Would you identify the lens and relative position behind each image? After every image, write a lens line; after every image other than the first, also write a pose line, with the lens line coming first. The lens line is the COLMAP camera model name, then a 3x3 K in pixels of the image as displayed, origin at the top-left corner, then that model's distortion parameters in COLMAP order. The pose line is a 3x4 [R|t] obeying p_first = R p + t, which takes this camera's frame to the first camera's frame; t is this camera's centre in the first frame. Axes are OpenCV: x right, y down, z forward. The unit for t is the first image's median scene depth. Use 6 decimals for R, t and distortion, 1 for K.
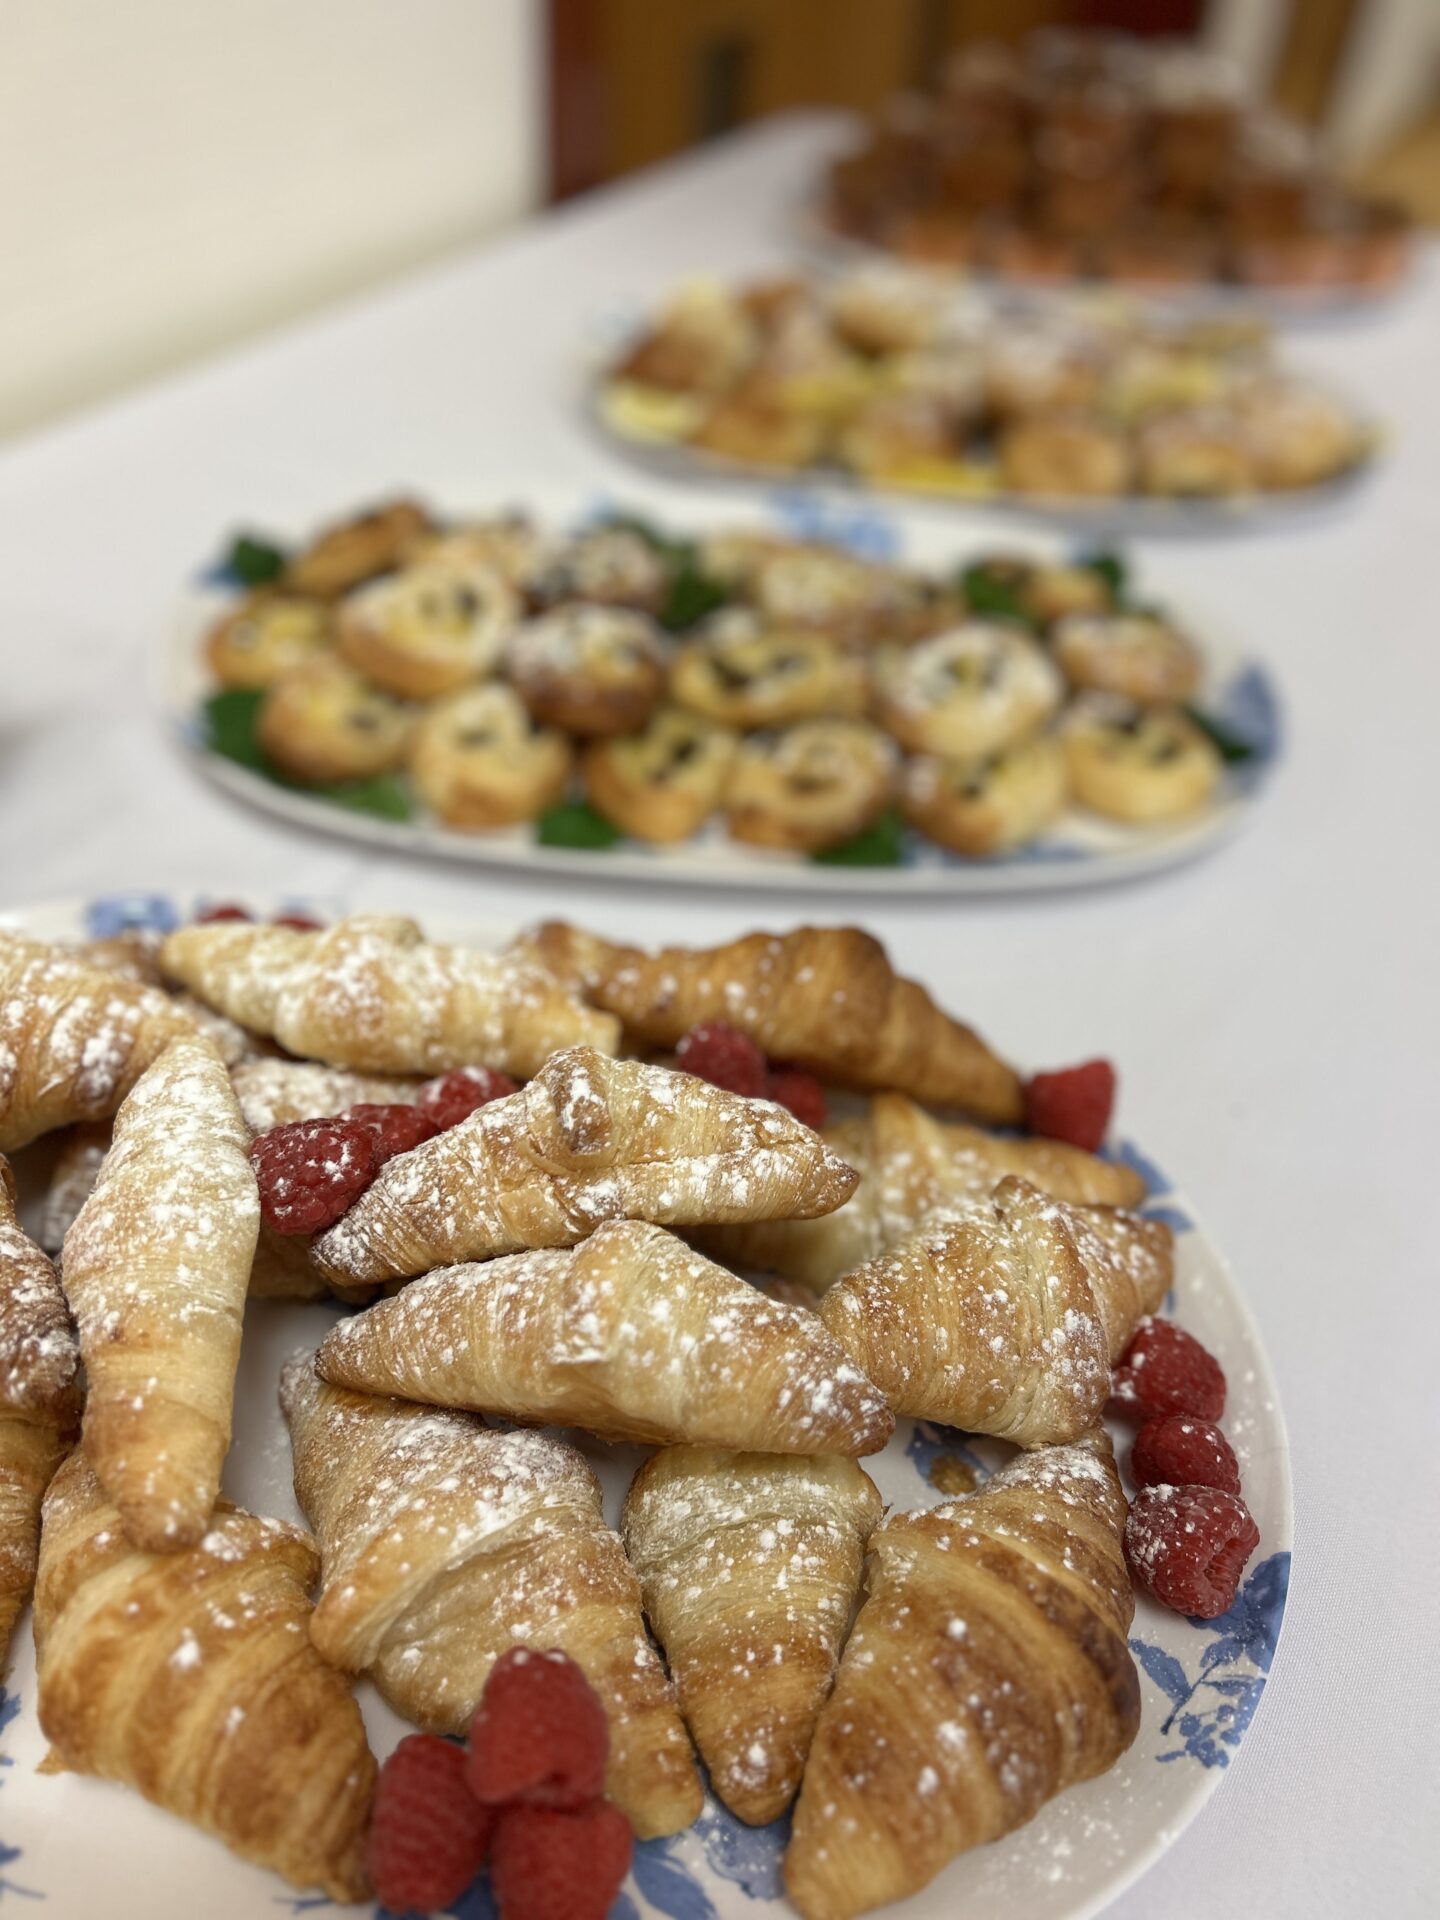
lens RADIAL K [[1462.8, 0, 731.1], [0, 1462.8, 951.5], [0, 0, 1]] dist [0.009551, -0.001056]
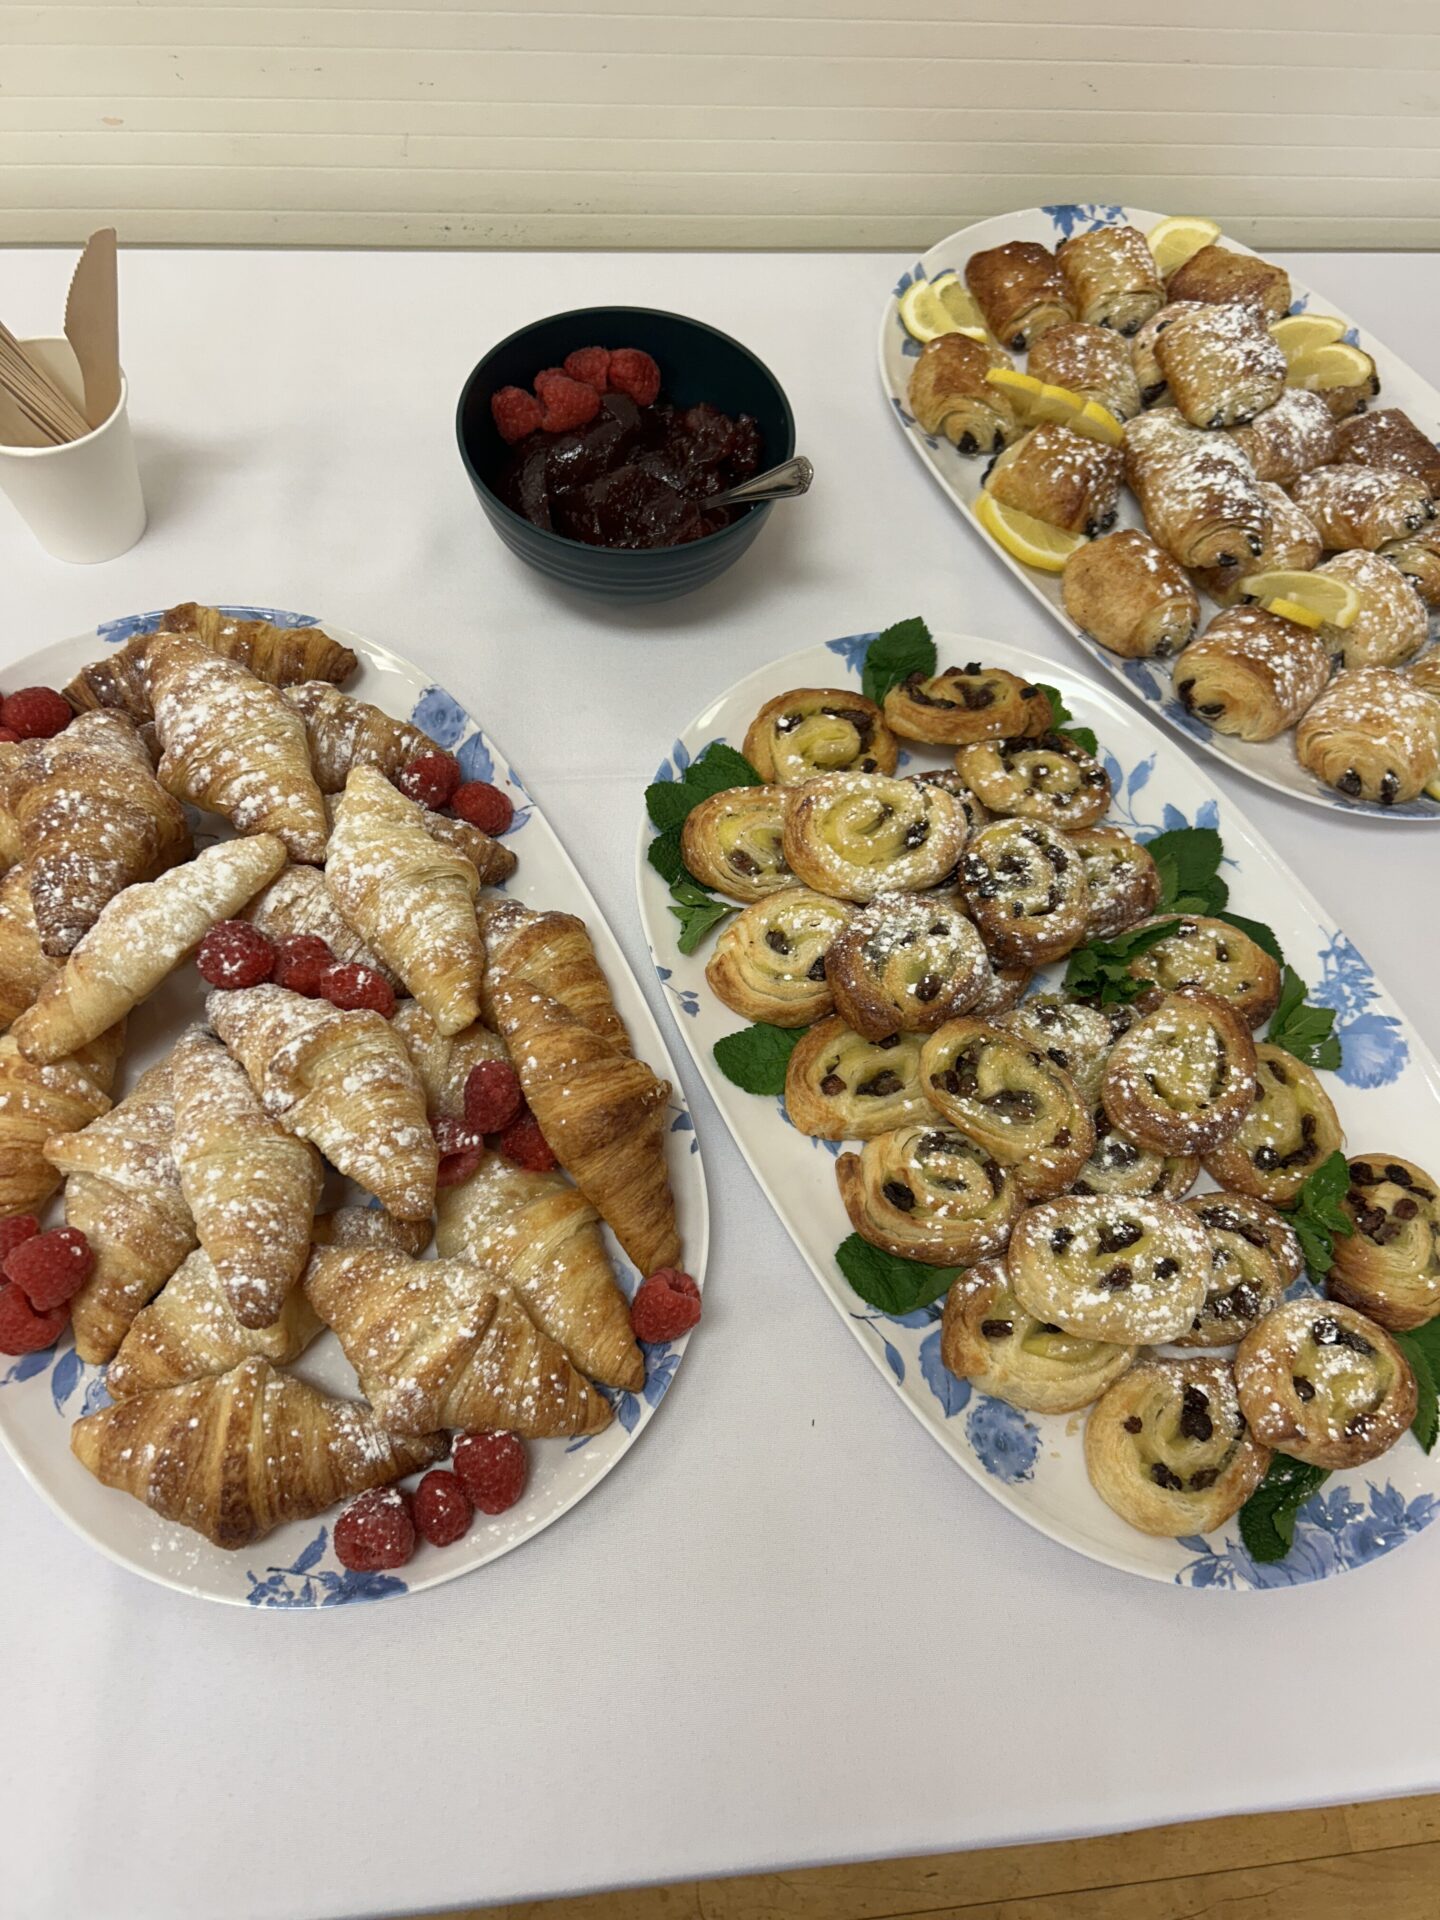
lens RADIAL K [[1462.8, 0, 731.1], [0, 1462.8, 951.5], [0, 0, 1]] dist [0.009551, -0.001056]
pose [[0.588972, 0.712537, -0.381317, 0.722588], [-0.585463, 0.701448, 0.406452, -0.919637], [0.557087, -0.016142, 0.830297, -0.072924]]
